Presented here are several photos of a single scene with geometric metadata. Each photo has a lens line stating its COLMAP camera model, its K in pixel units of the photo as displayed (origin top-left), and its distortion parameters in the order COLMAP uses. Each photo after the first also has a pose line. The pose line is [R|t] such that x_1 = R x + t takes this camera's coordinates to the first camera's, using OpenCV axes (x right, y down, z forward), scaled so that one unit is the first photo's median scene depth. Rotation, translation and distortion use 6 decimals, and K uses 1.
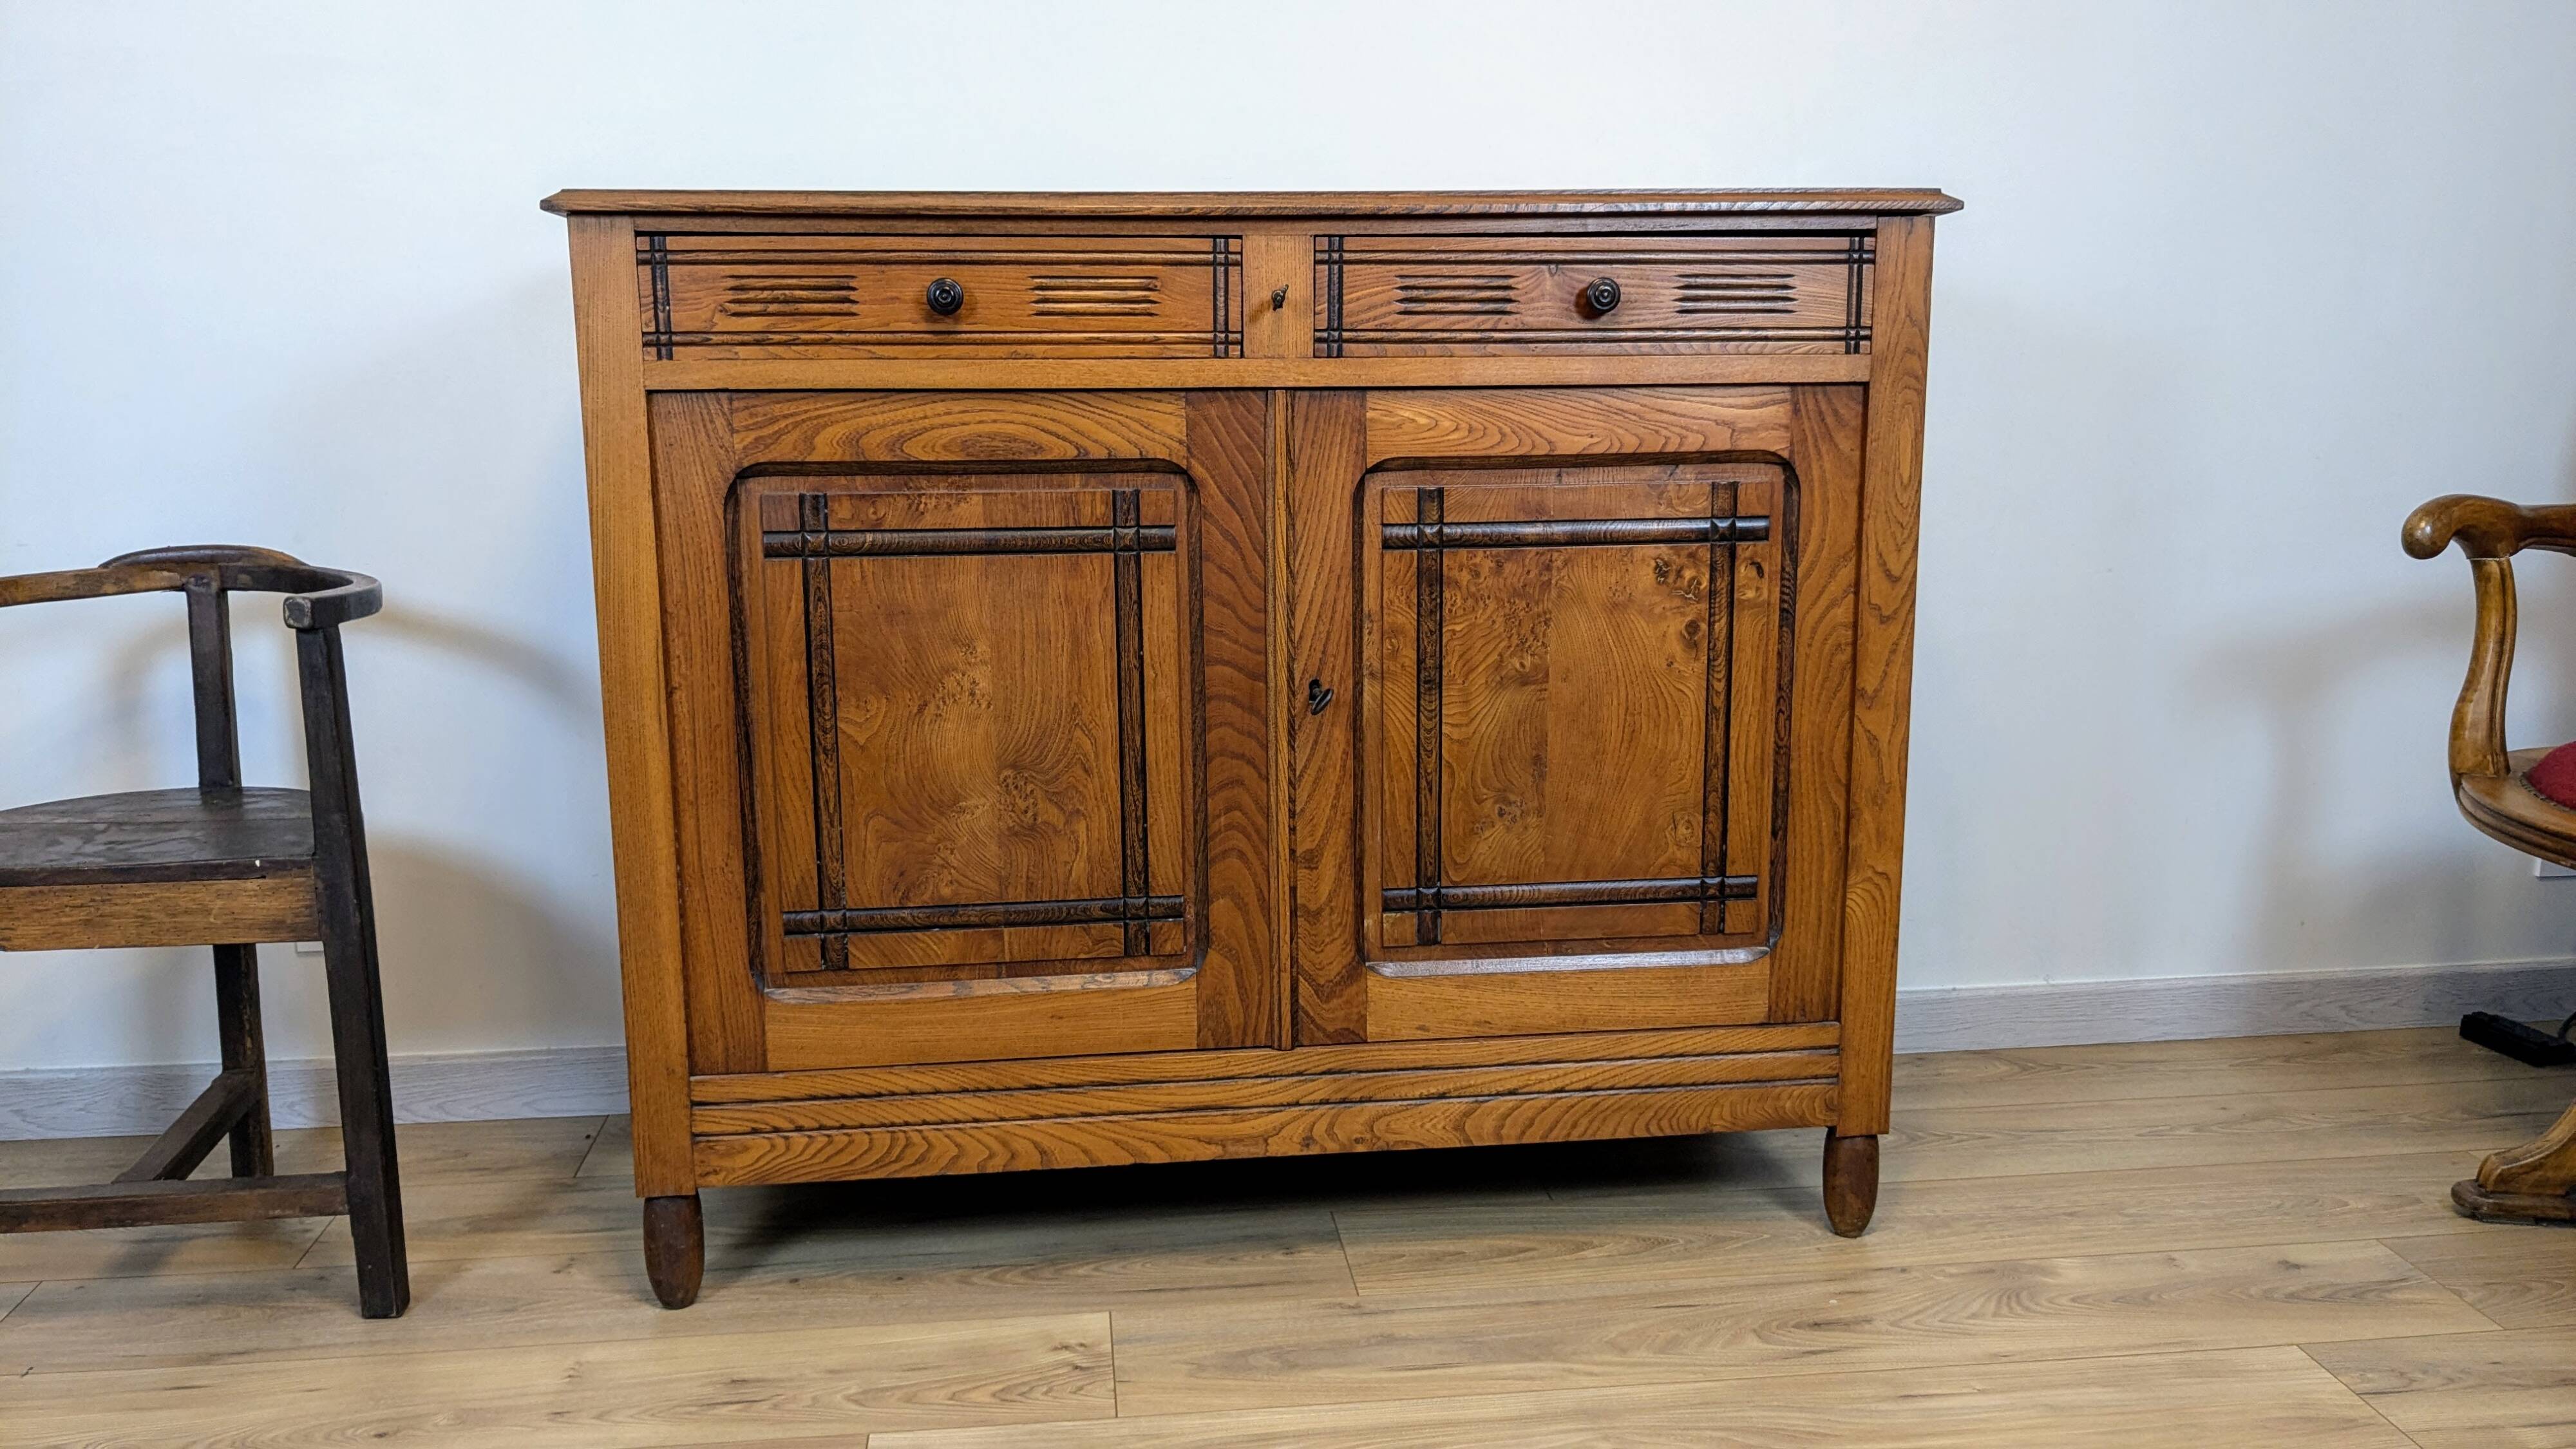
lens RADIAL K [[2039.0, 0, 1277.3], [0, 2039.0, 732.4], [0, 0, 1]] dist [0.129469, -0.422785]
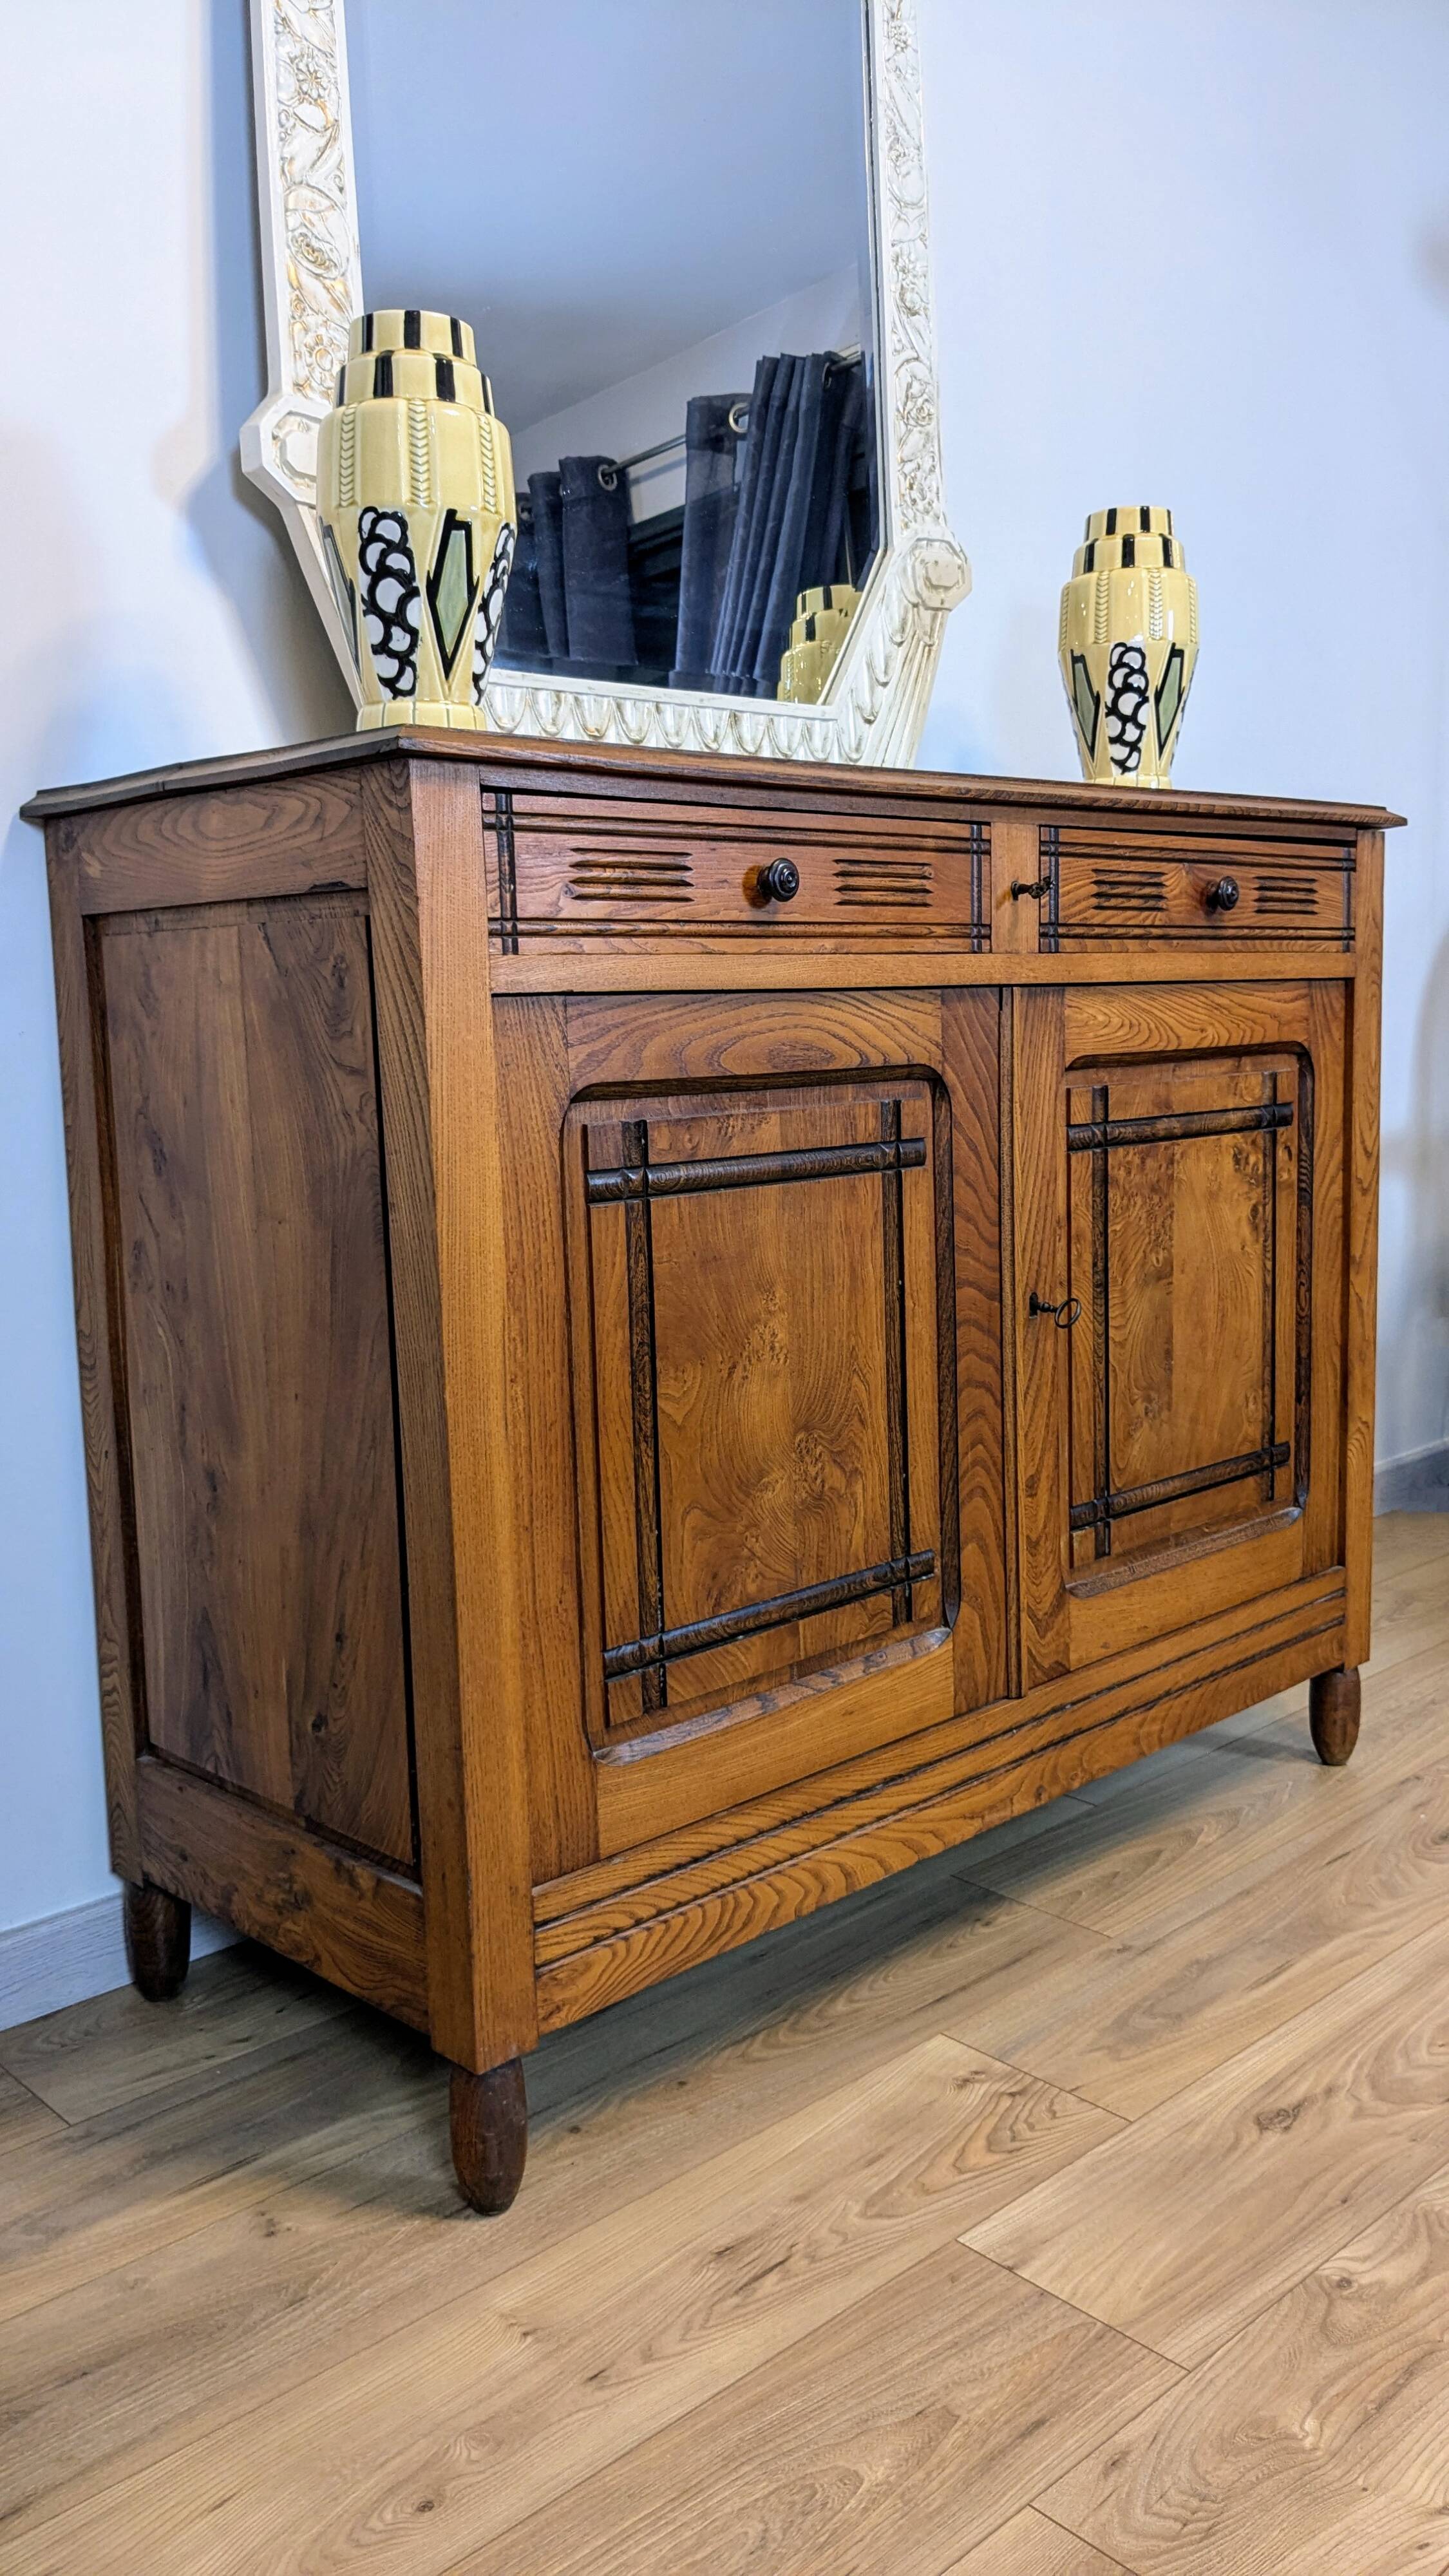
lens RADIAL K [[2039.8, 0, 742.4], [0, 2039.8, 1292.0], [0, 0, 1]] dist [0.106843, -0.284246]
pose [[0.796717, -0.098807, 0.596221, -0.653221], [0.133687, 0.990919, -0.014426, -0.030835], [-0.589381, 0.091200, 0.802691, 0.322324]]
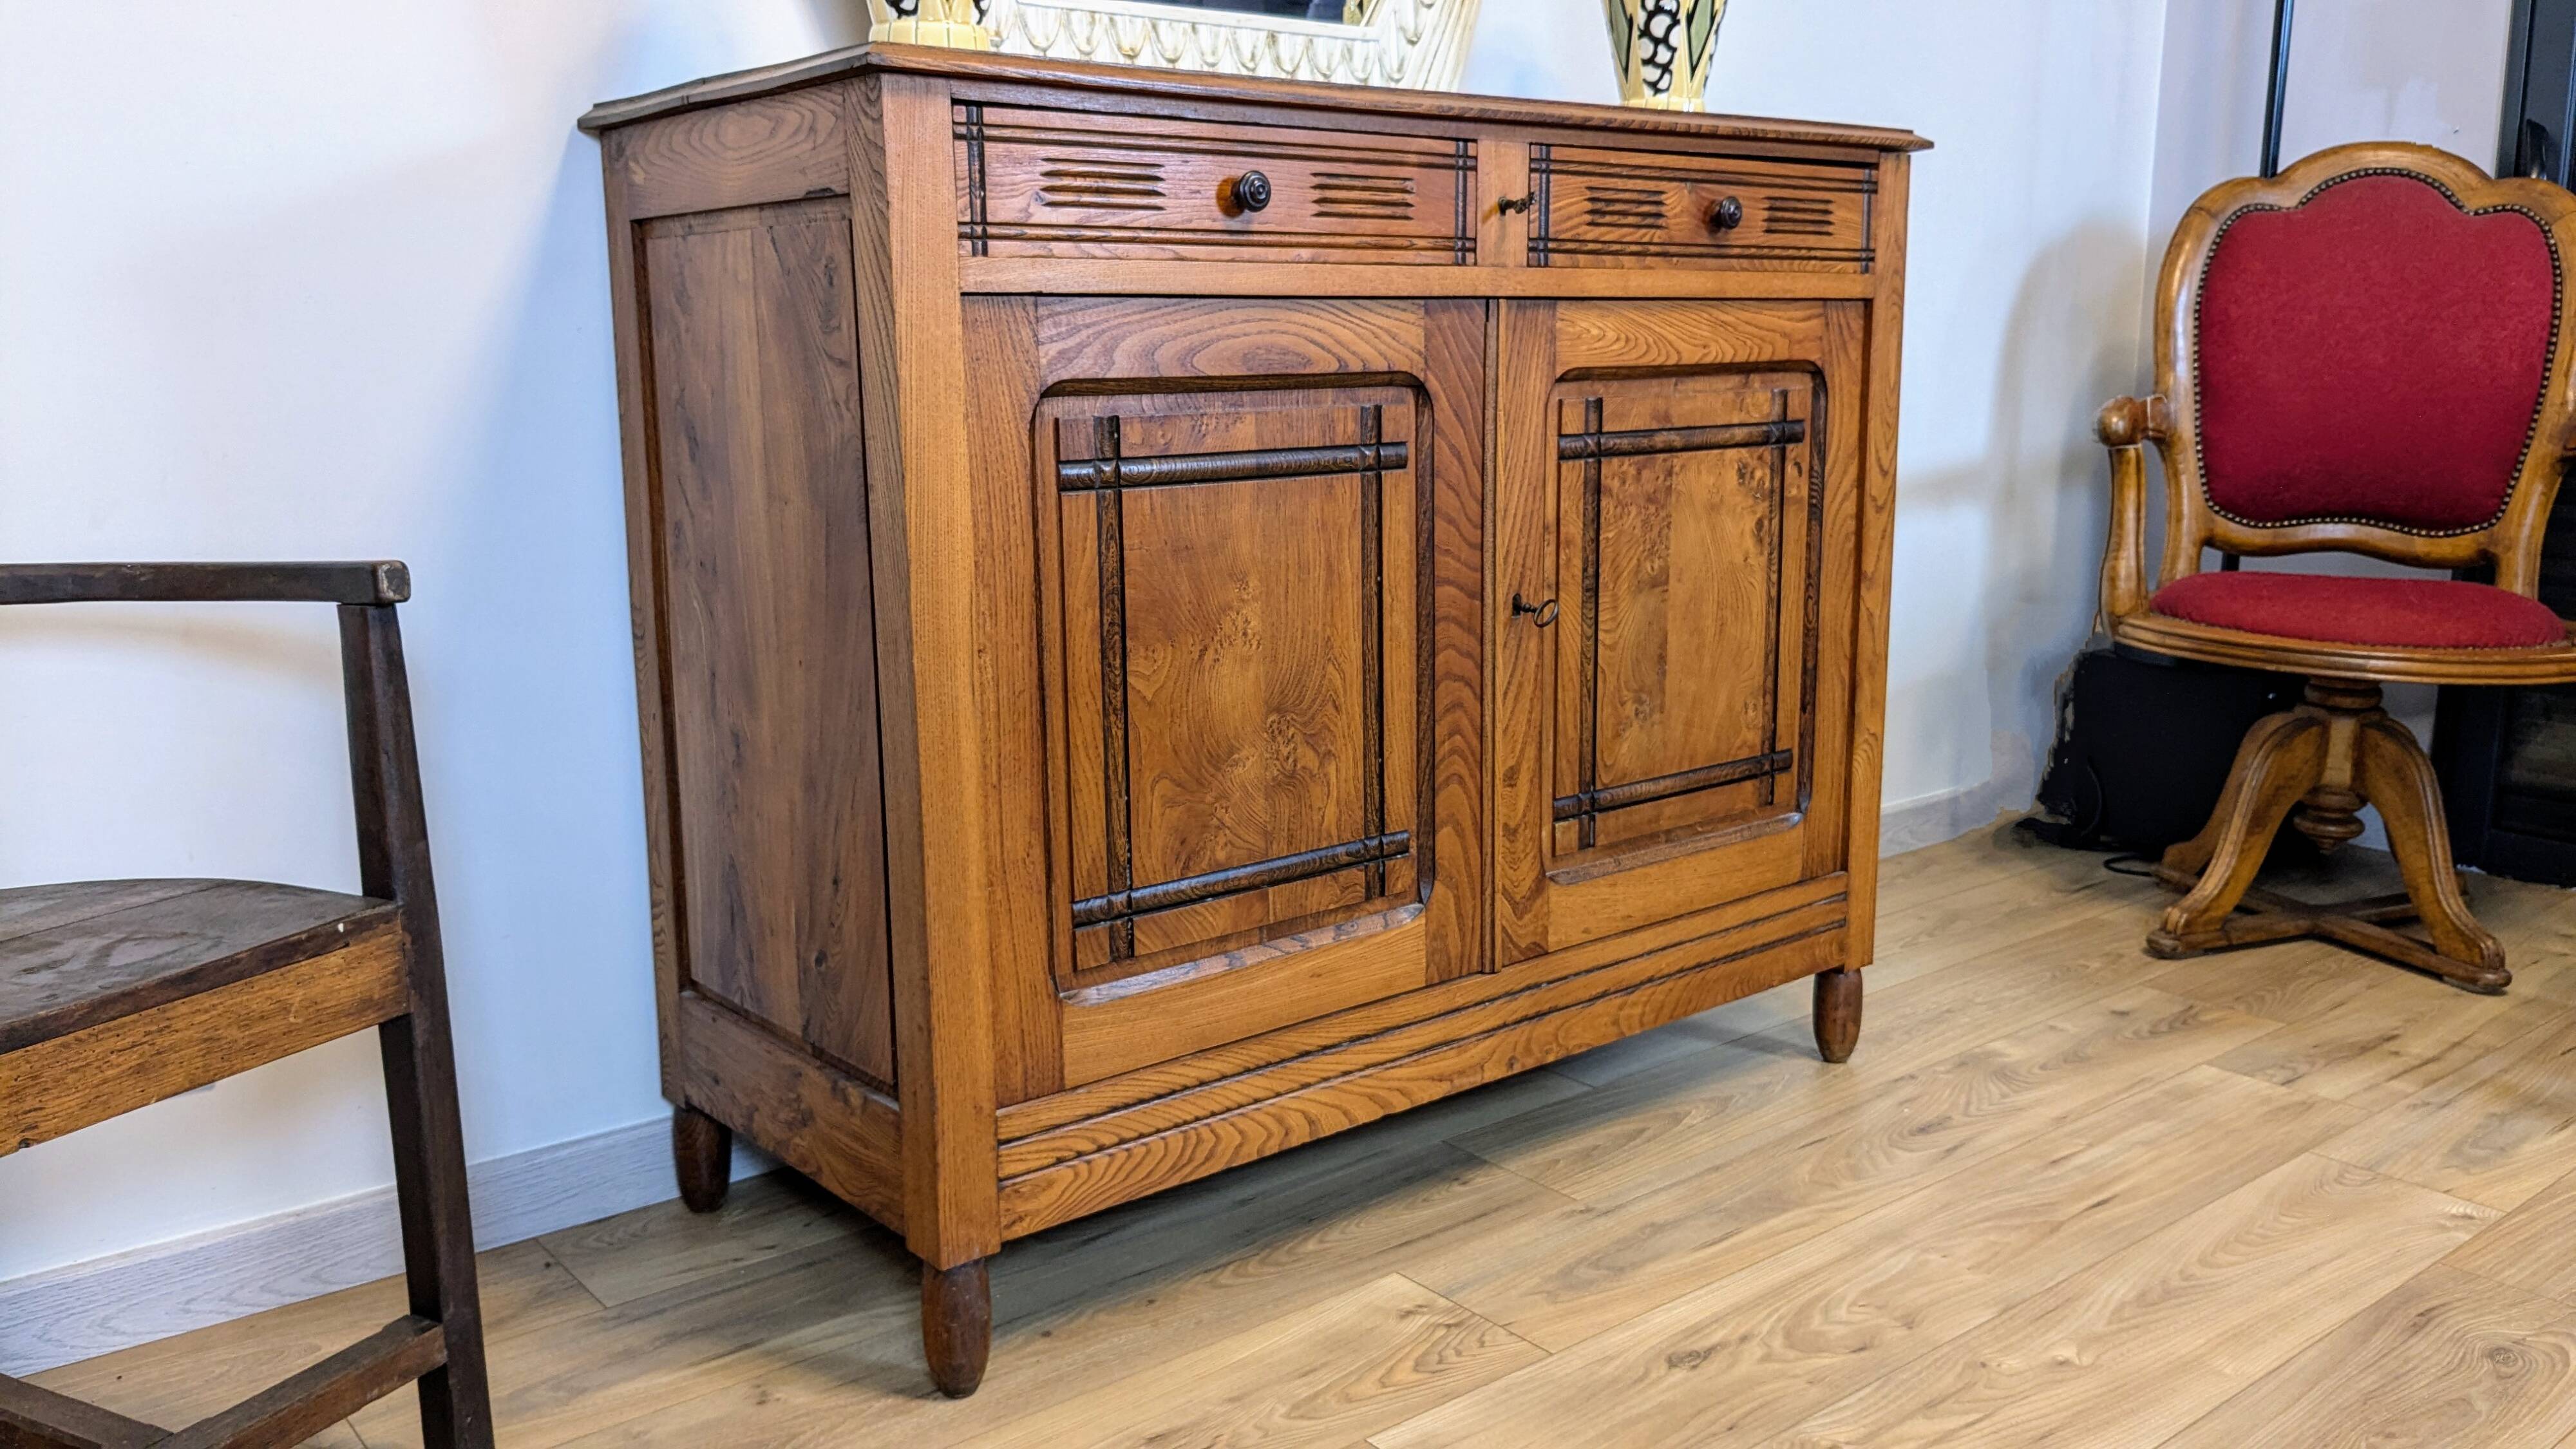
lens RADIAL K [[2039.0, 0, 1277.3], [0, 2039.0, 732.4], [0, 0, 1]] dist [0.129469, -0.422785]
pose [[0.844004, -0.104493, 0.526060, -0.613398], [0.106087, 0.993984, 0.027233, 0.001632], [-0.525741, 0.032823, 0.850011, 0.216825]]
